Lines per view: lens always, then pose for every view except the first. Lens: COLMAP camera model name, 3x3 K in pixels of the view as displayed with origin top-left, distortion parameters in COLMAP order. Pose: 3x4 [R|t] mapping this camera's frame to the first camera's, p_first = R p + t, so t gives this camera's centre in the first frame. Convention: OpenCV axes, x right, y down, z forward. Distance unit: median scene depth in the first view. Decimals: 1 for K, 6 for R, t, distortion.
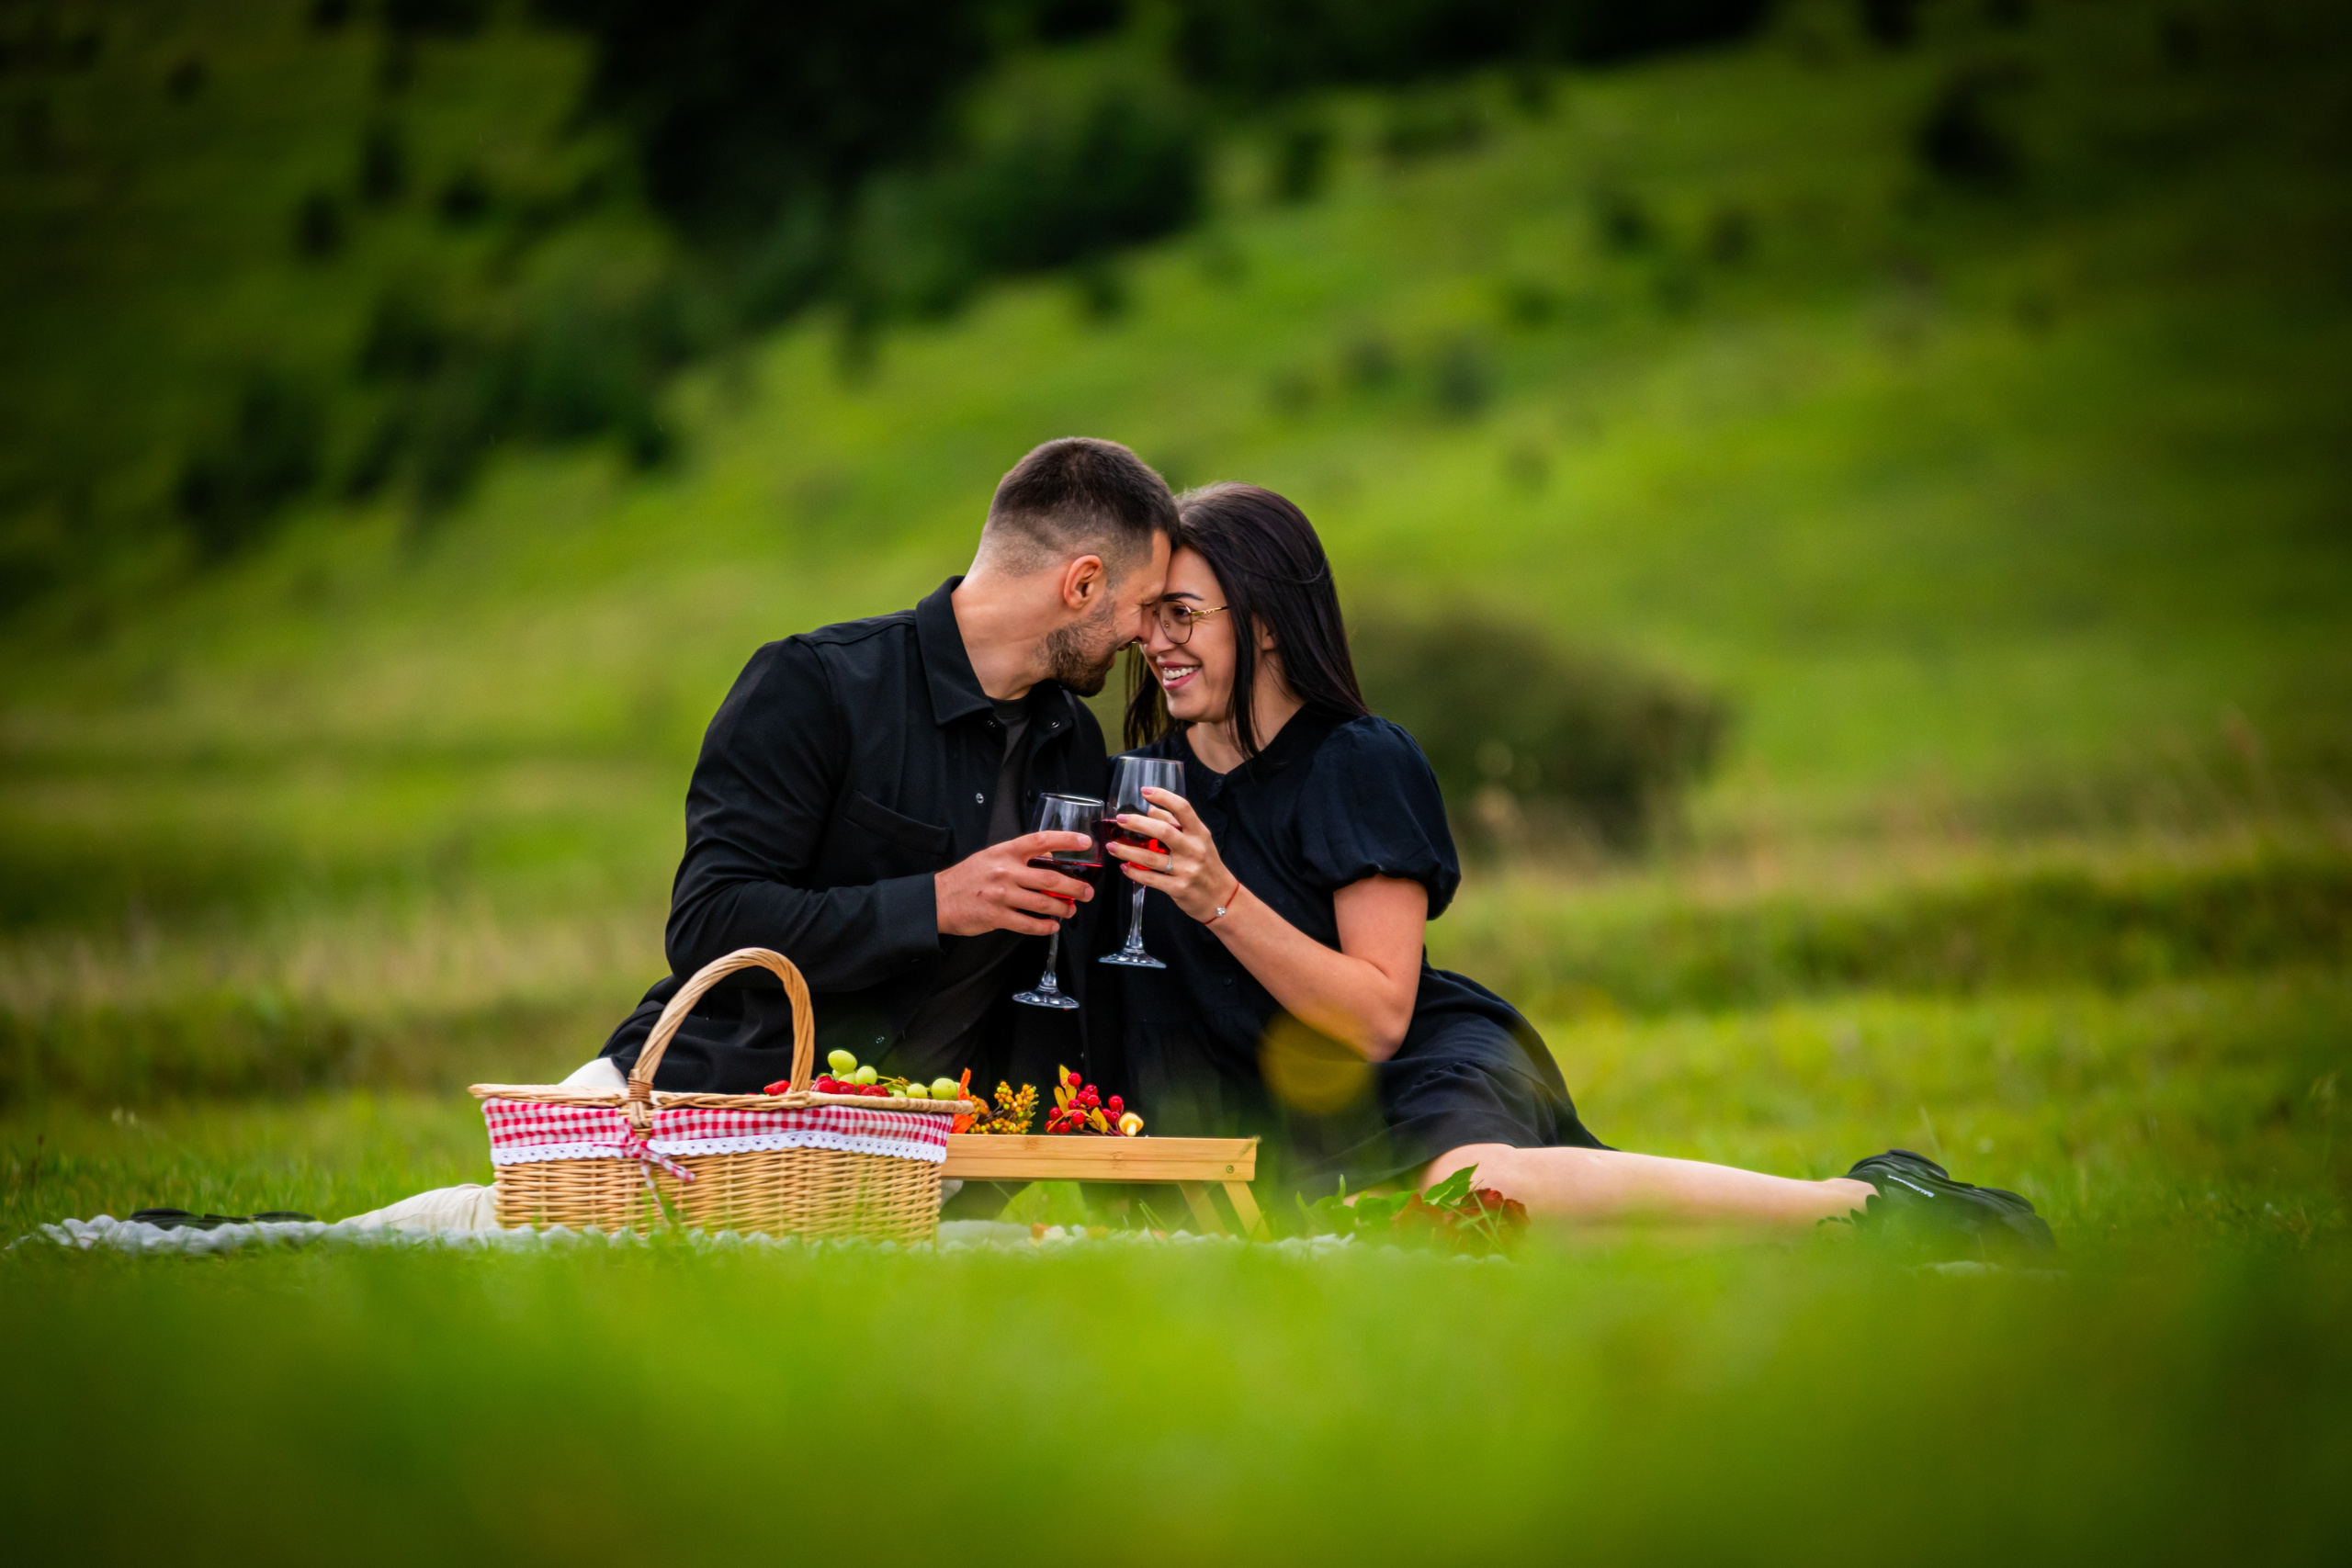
lens RADIAL K [[13567.6, 0, 1179.8], [0, 13567.6, 757.1], [0, 0, 1]] dist [3.886523, 0.000000]
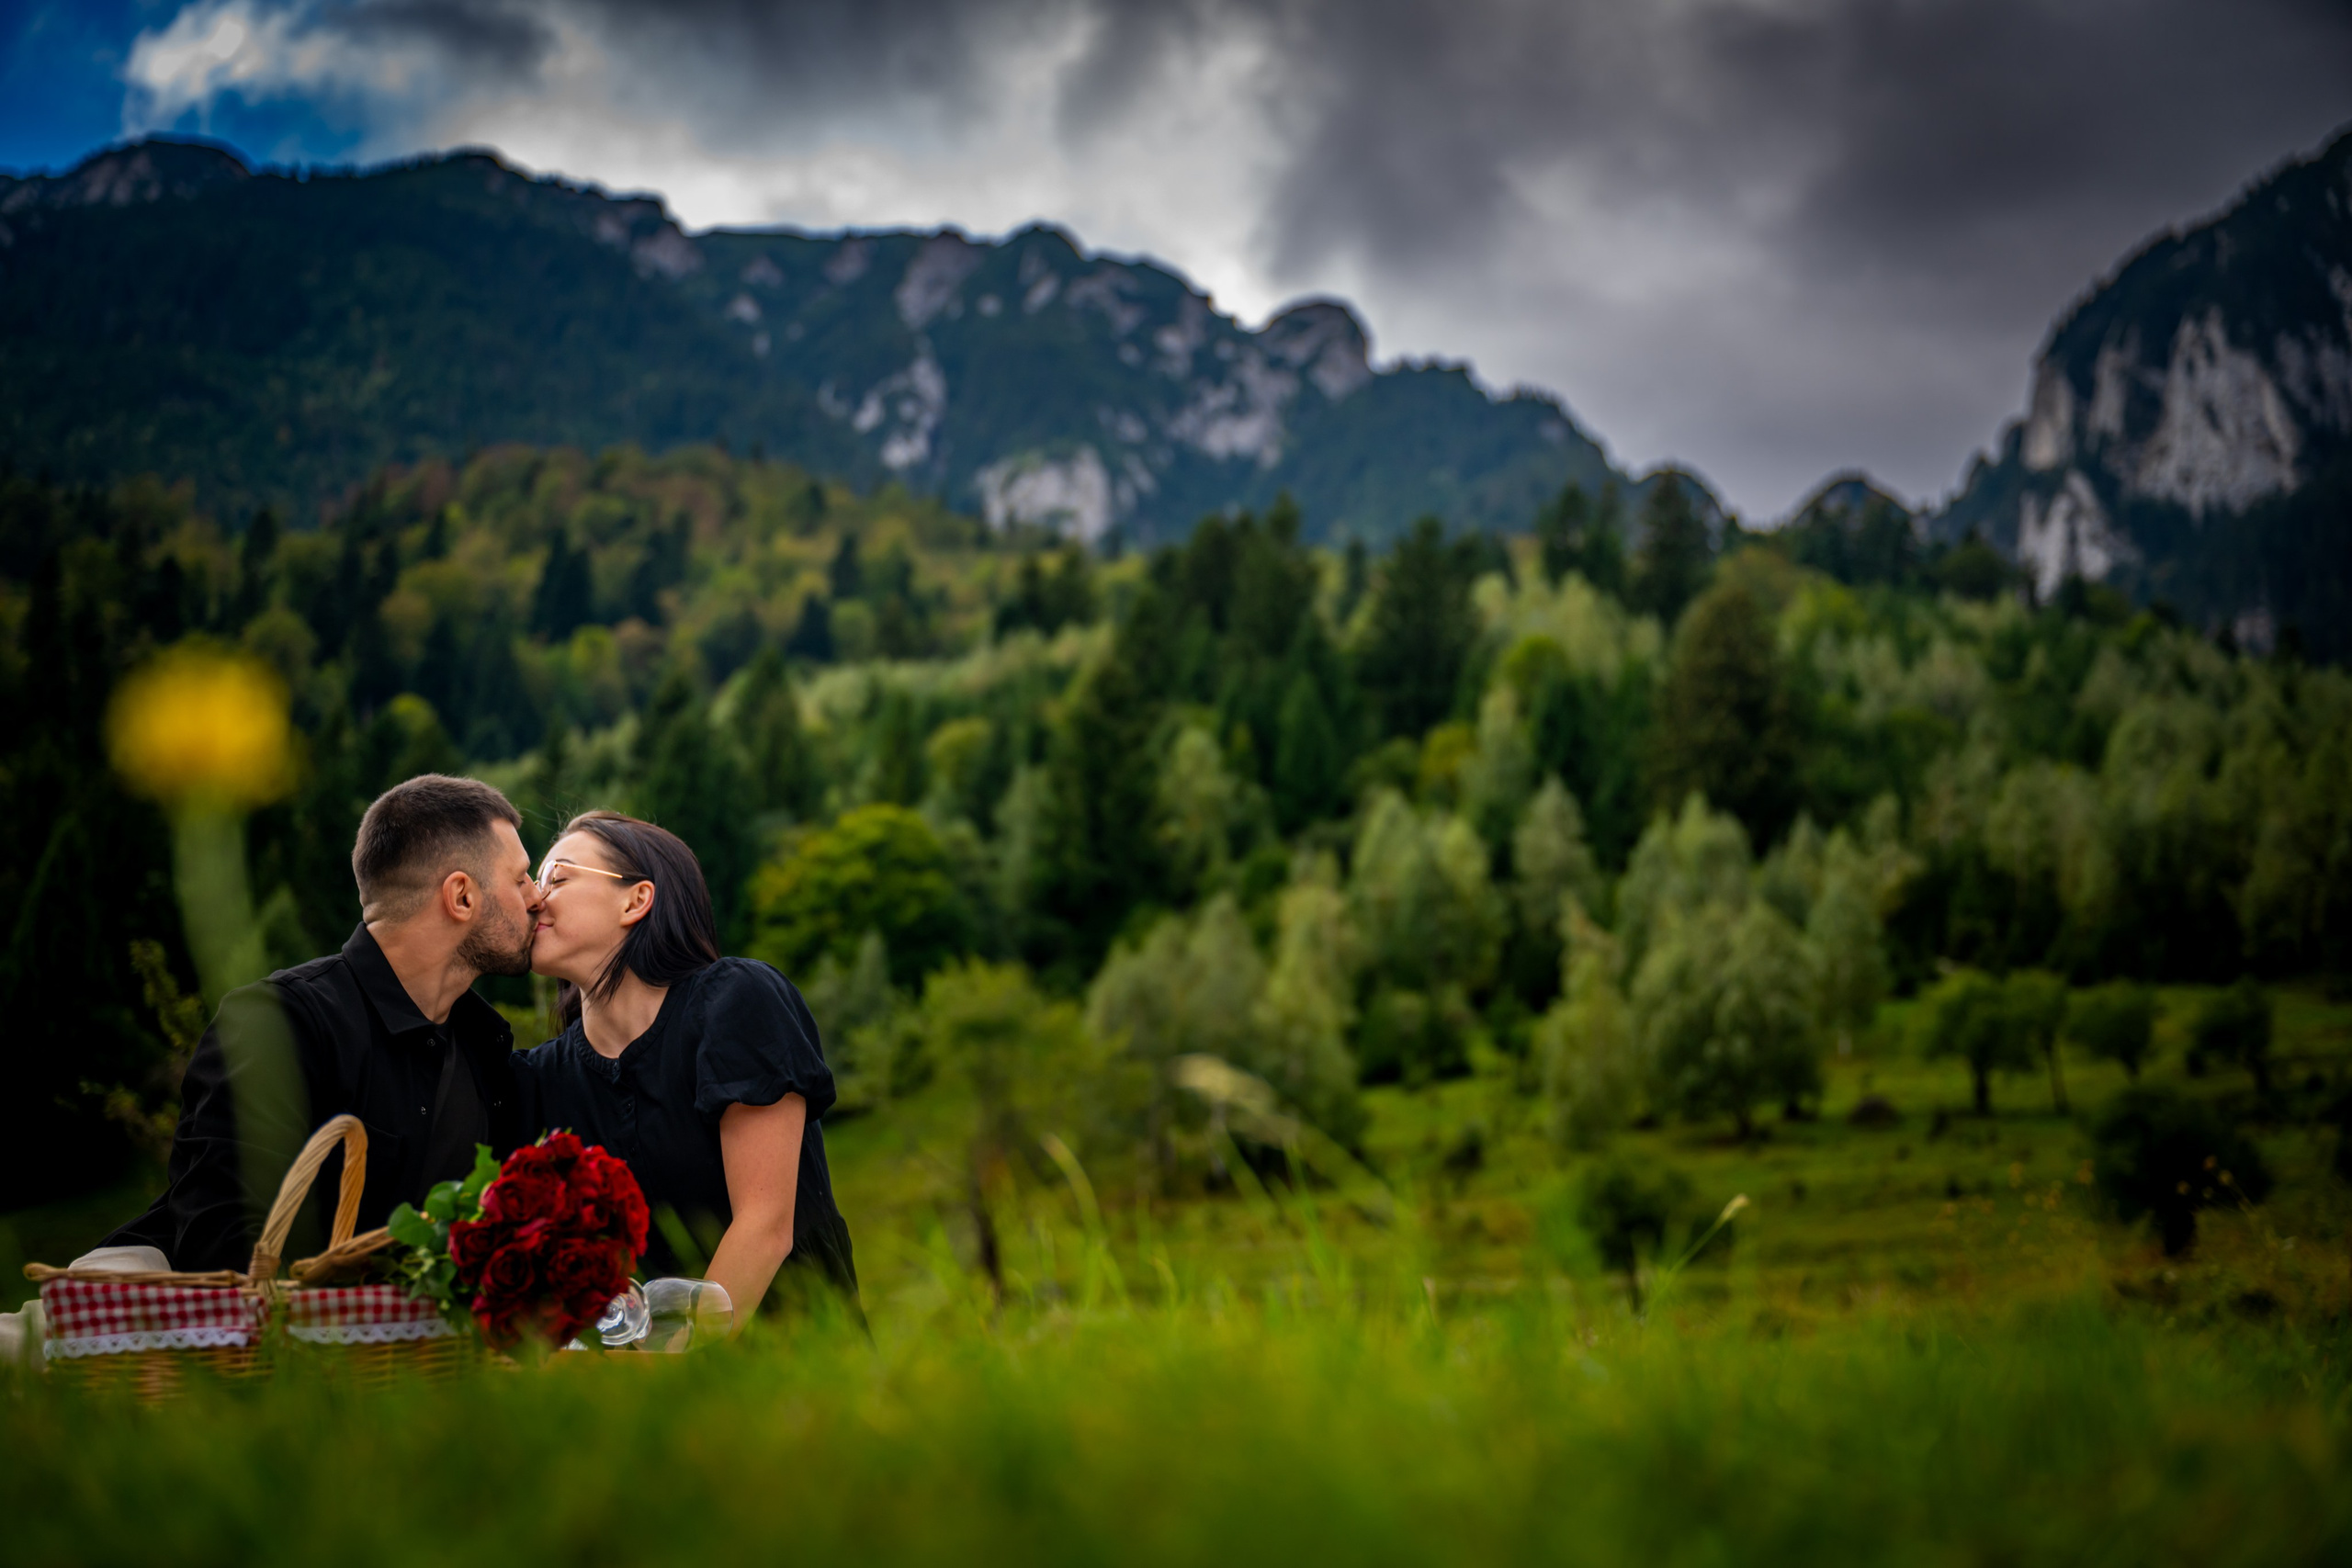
lens RADIAL K [[3630.8, 0, 1180.0], [0, 3630.8, 779.5], [0, 0, 1]] dist [-0.016640, 0.000000]
pose [[0.811195, 0.100910, 0.576003, -0.126334], [0.017026, 0.980505, -0.195753, 0.039652], [-0.584528, 0.168600, 0.793663, 0.777980]]
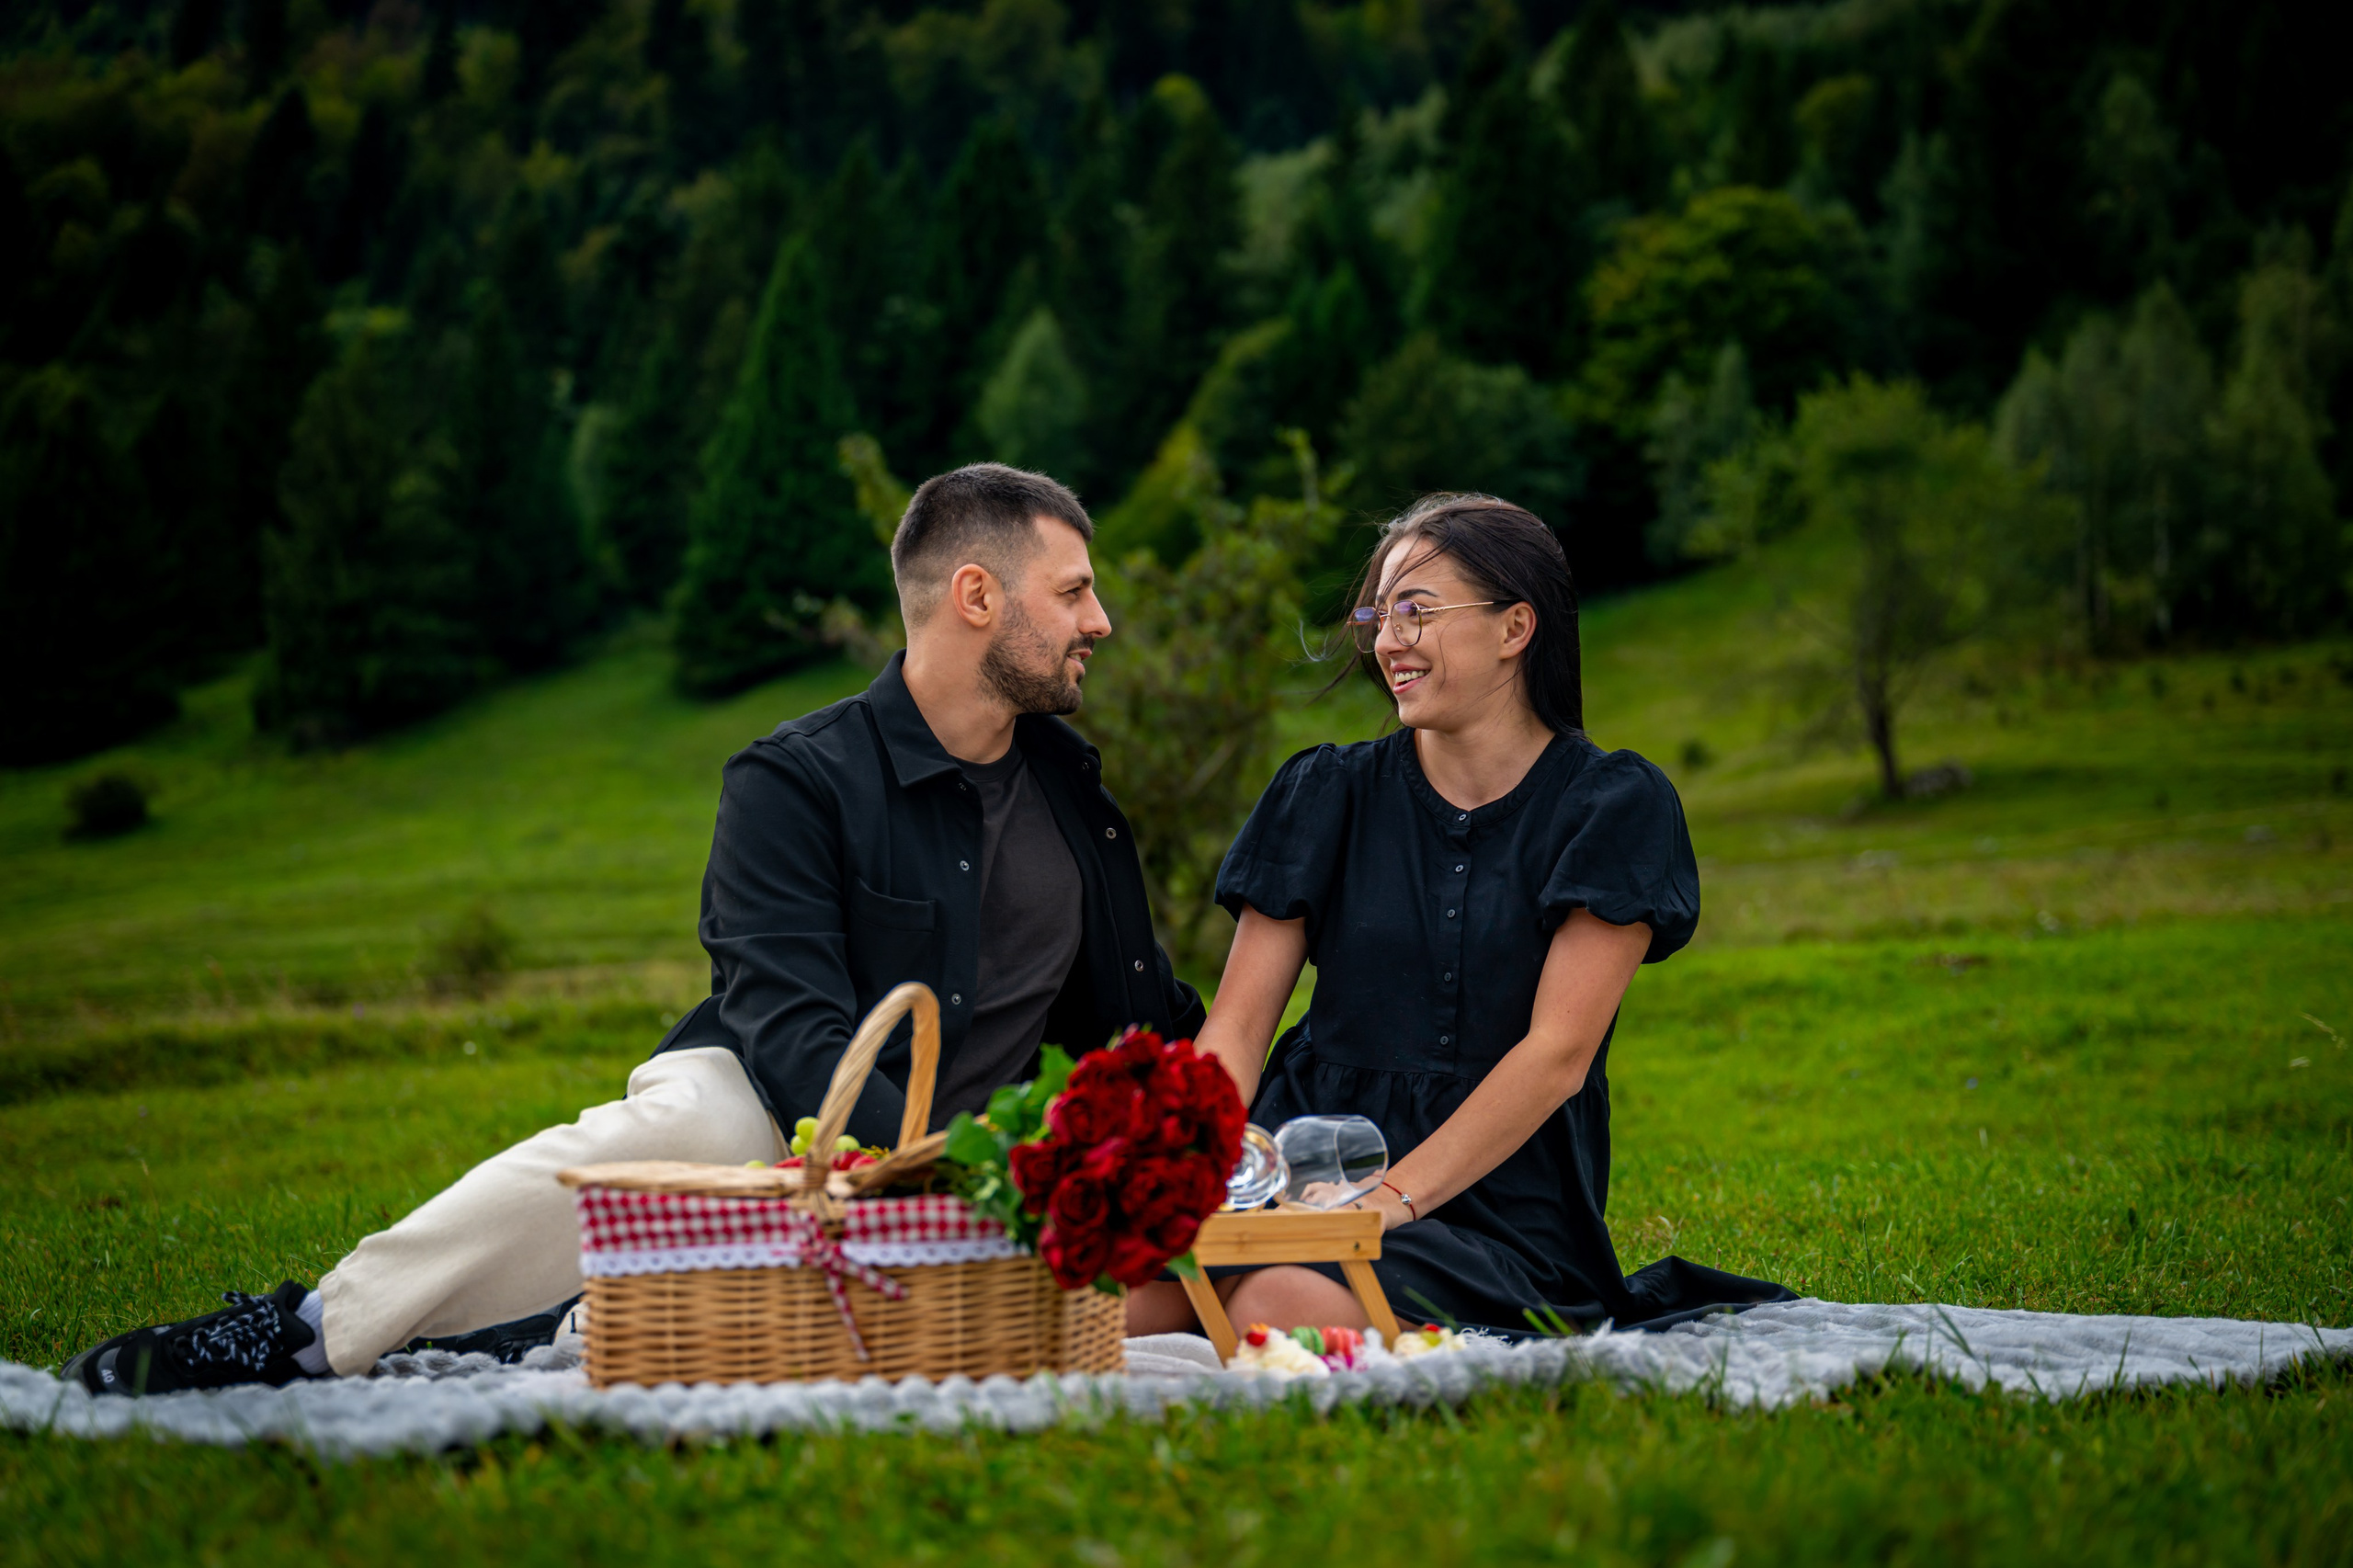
lens RADIAL K [[4324.4, 0, 1132.6], [0, 4324.4, 779.3], [0, 0, 1]] dist [0.005629, 0.000000]
pose [[0.921939, 0.007693, 0.387259, -0.115000], [0.013659, 0.998535, -0.052353, 0.015258], [-0.387094, 0.053556, 0.920483, 0.770807]]
